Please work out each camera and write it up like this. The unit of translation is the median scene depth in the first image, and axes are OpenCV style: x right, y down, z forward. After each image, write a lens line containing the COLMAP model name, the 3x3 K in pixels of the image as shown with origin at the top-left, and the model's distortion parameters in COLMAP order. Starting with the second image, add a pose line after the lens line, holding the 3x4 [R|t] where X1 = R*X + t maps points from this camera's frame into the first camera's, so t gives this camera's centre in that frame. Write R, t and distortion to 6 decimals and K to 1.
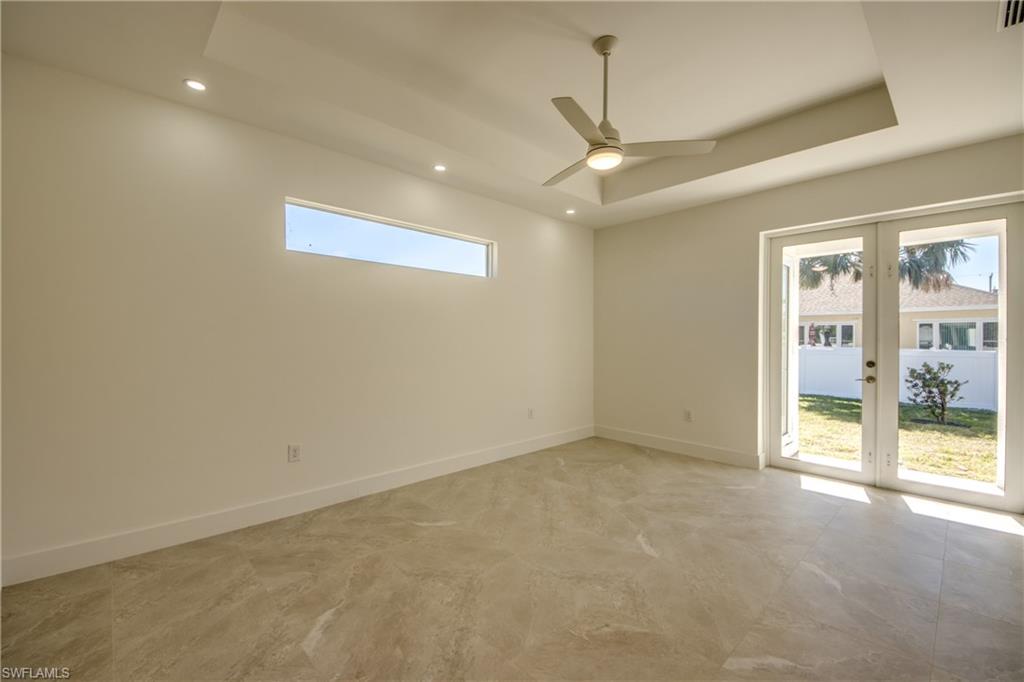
lens RADIAL K [[388.2, 0, 508.6], [0, 388.2, 339.7], [0, 0, 1]] dist [-0.000088, -0.000417]
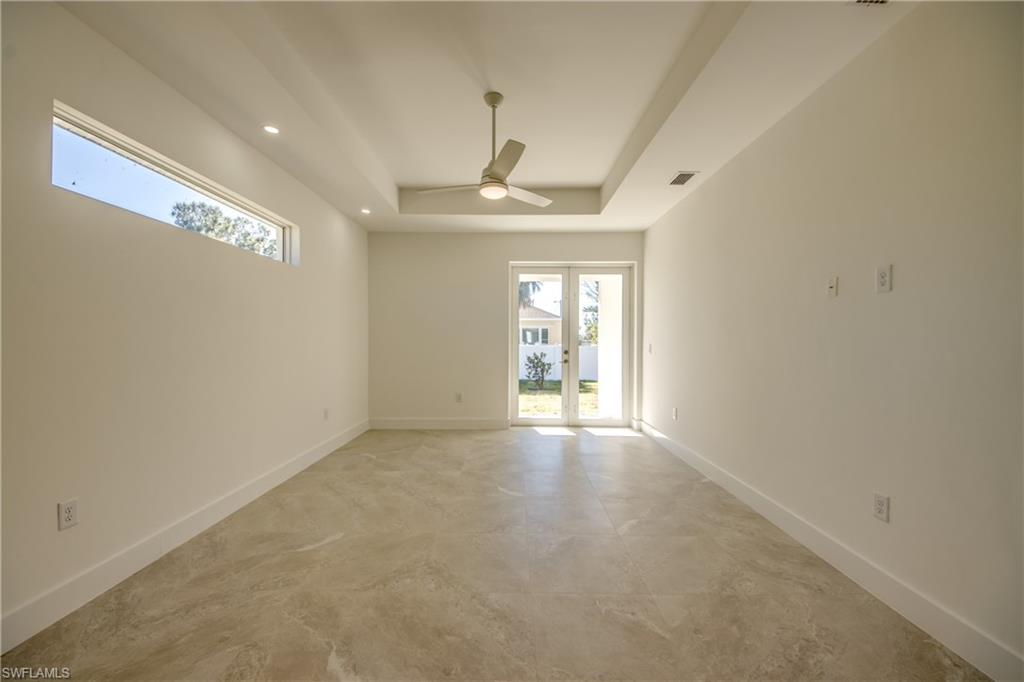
lens RADIAL K [[359.6, 0, 512.0], [0, 359.6, 341.0], [0, 0, 1]] dist [-0.037804, -0.000298]
pose [[0.702215, -0.002509, 0.711961, -0.323929], [-0.003104, 0.999973, 0.006585, 0.005450], [-0.711958, -0.006834, 0.702189, 0.093407]]
